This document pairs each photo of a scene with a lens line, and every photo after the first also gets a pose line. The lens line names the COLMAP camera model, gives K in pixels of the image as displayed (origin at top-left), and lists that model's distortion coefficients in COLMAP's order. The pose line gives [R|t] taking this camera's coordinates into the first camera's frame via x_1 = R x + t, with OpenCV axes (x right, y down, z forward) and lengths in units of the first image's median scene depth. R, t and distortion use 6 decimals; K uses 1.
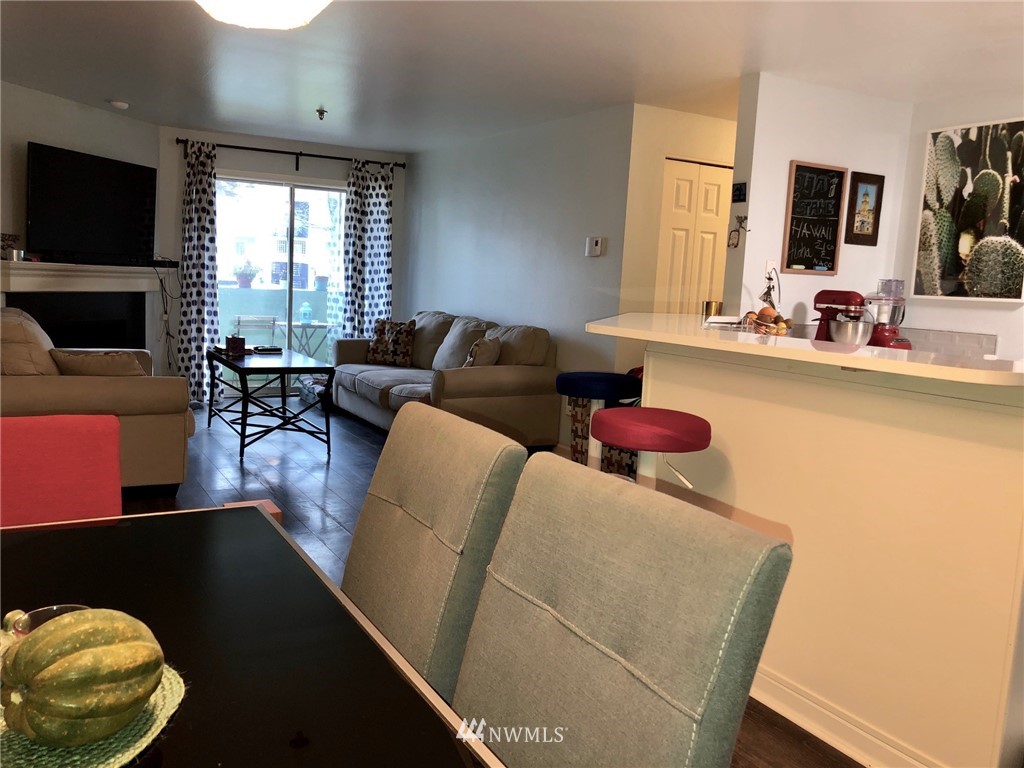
lens RADIAL K [[830.9, 0, 512.0], [0, 830.9, 384.0], [0, 0, 1]] dist [0.043888, -0.076287]
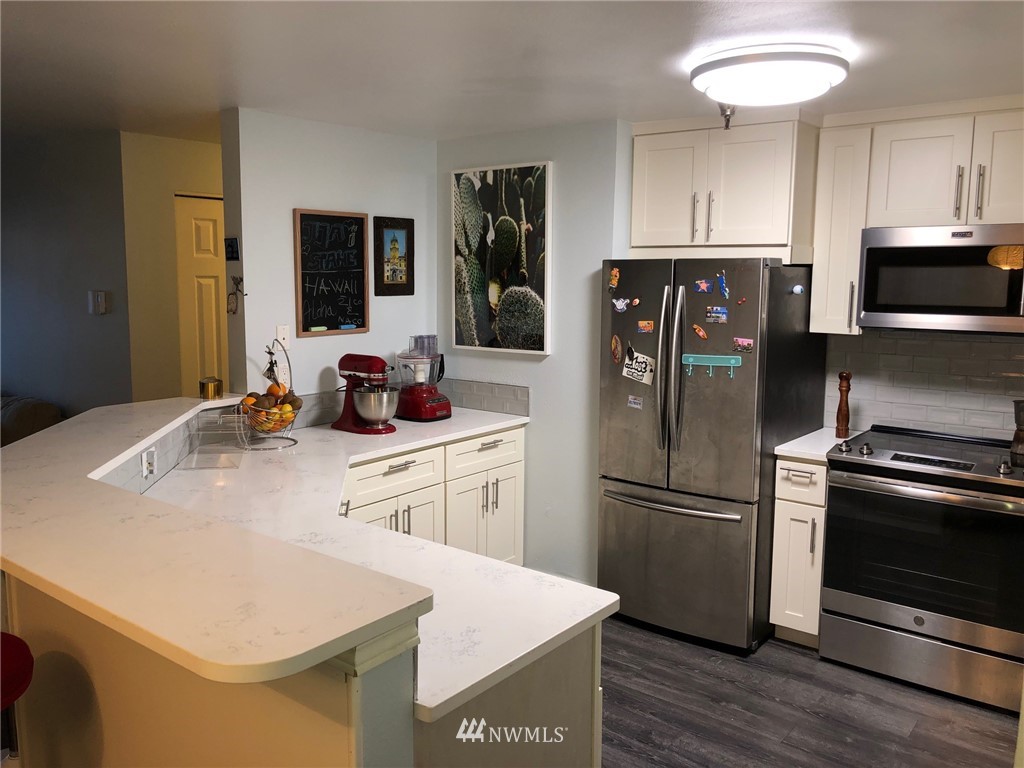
lens RADIAL K [[830.9, 0, 512.0], [0, 830.9, 384.0], [0, 0, 1]] dist [0.043888, -0.076287]
pose [[0.927183, -0.091608, 0.363235, 0.205277], [0.087192, 0.995782, 0.028574, -0.088524], [-0.364321, 0.005178, 0.931259, 0.109313]]
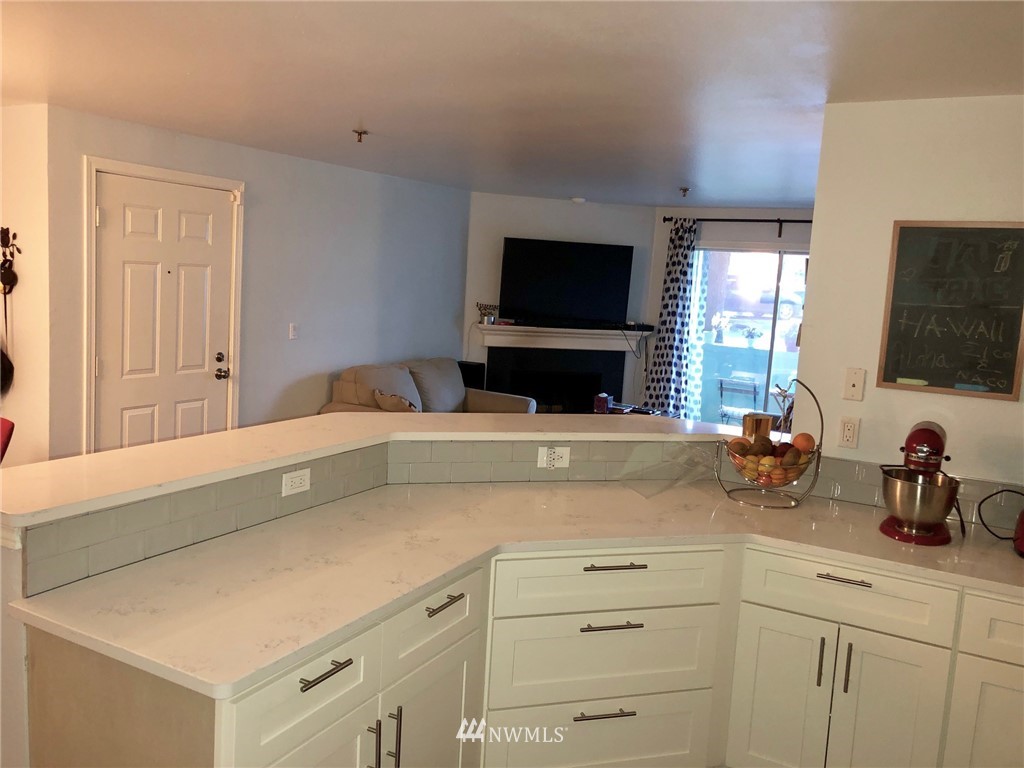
lens RADIAL K [[830.9, 0, 512.0], [0, 830.9, 384.0], [0, 0, 1]] dist [0.043888, -0.076287]
pose [[0.528246, 0.095636, -0.843688, 0.714932], [-0.140700, 0.989759, 0.024099, -0.109341], [0.837353, 0.105977, 0.536292, 0.391624]]
